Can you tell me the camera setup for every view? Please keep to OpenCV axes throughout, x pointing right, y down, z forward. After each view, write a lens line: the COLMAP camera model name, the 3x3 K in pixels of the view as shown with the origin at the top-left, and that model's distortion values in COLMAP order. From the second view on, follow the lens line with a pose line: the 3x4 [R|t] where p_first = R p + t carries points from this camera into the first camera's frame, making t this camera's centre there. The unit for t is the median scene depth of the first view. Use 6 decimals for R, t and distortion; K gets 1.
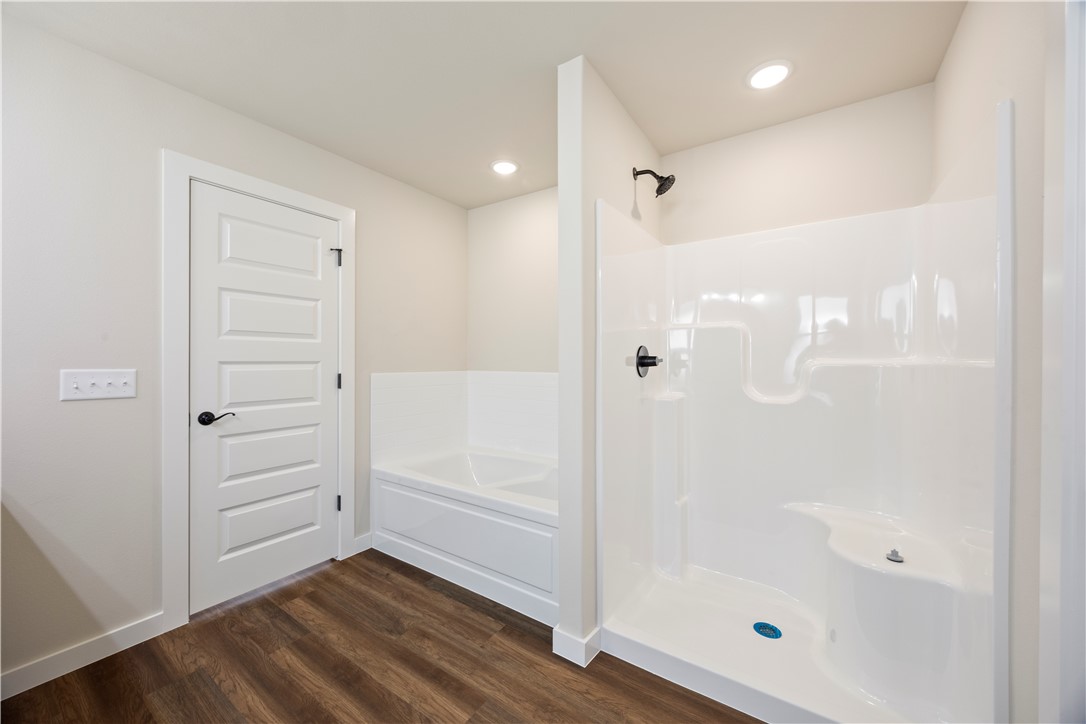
lens RADIAL K [[410.0, 0, 546.5], [0, 410.0, 359.8], [0, 0, 1]] dist [-0.003099, 0.000055]
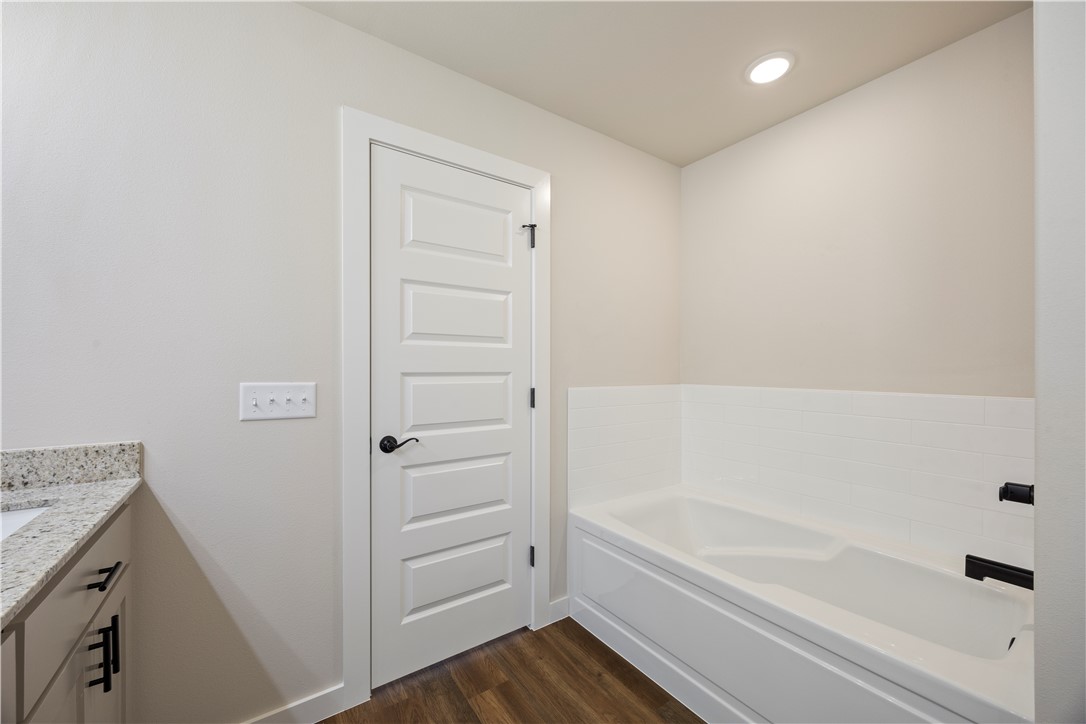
lens RADIAL K [[410.0, 0, 546.5], [0, 410.0, 369.8], [0, 0, 1]] dist [-0.003099, 0.000055]
pose [[0.936564, -0.002706, -0.350486, -0.247647], [0.002375, 0.999996, -0.001372, 0.000469], [0.350488, 0.000452, 0.936567, 0.339329]]
